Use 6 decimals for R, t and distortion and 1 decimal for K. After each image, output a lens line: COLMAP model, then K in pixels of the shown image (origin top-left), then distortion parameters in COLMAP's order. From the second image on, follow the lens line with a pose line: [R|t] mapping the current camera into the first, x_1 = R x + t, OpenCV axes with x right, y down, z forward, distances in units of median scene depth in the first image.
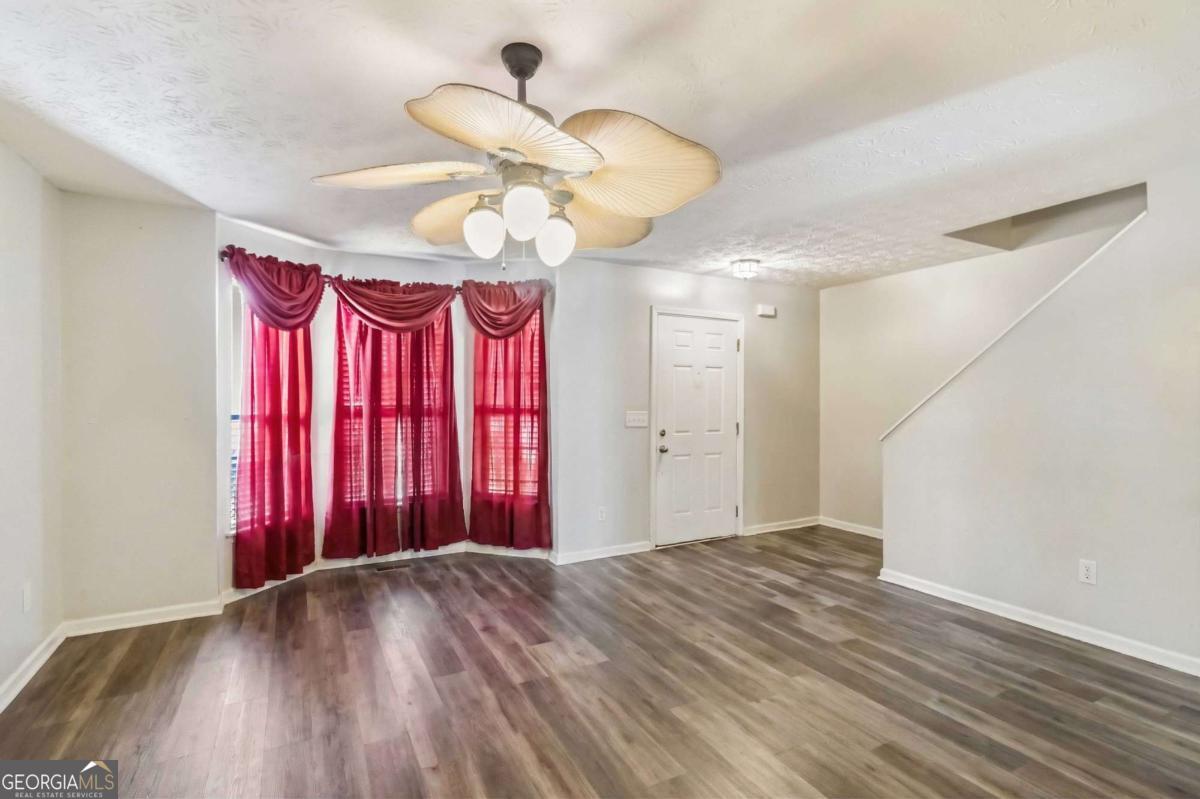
lens RADIAL K [[566.0, 0, 600.0], [0, 566.0, 399.5], [0, 0, 1]] dist [-0.000245, 0.000160]
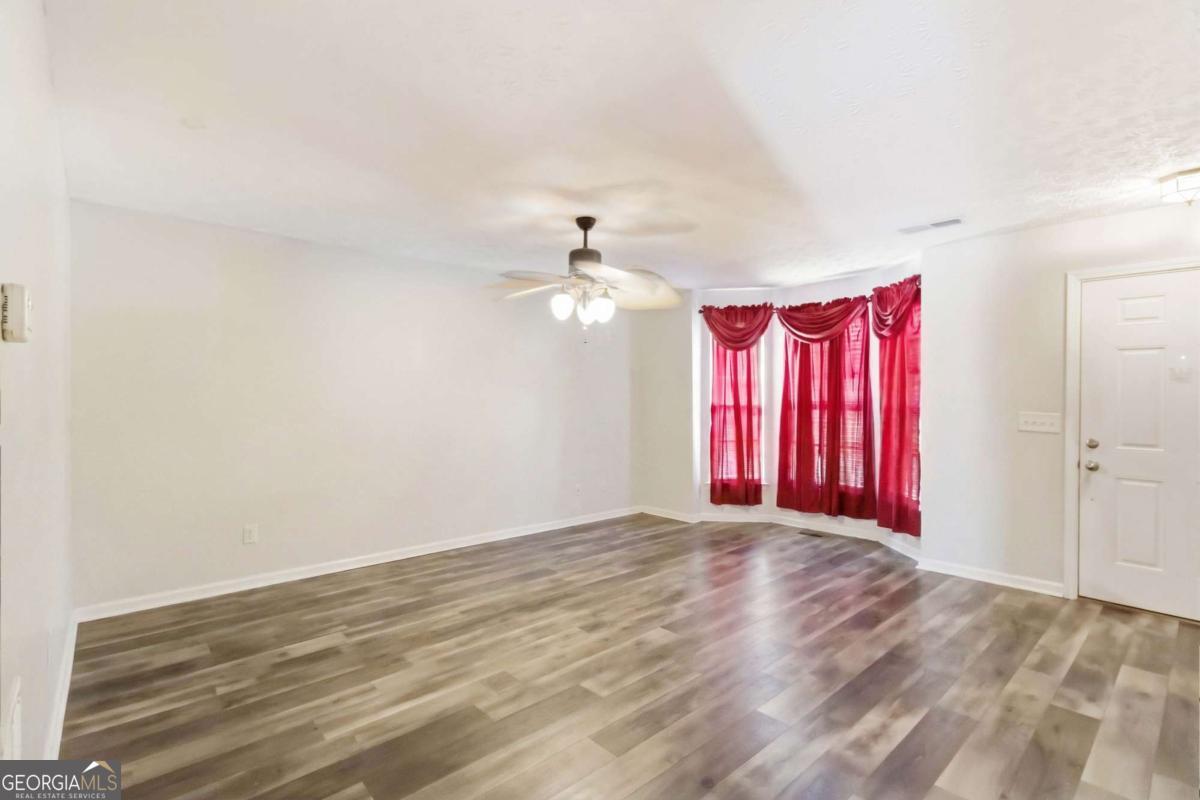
lens RADIAL K [[566.0, 0, 600.0], [0, 566.0, 400.0], [0, 0, 1]] dist [-0.000245, 0.000160]
pose [[0.250376, 0.001344, -0.968148, 0.727860], [0.005862, 0.999979, 0.002904, -0.002925], [0.968131, -0.006402, 0.250363, 0.240090]]
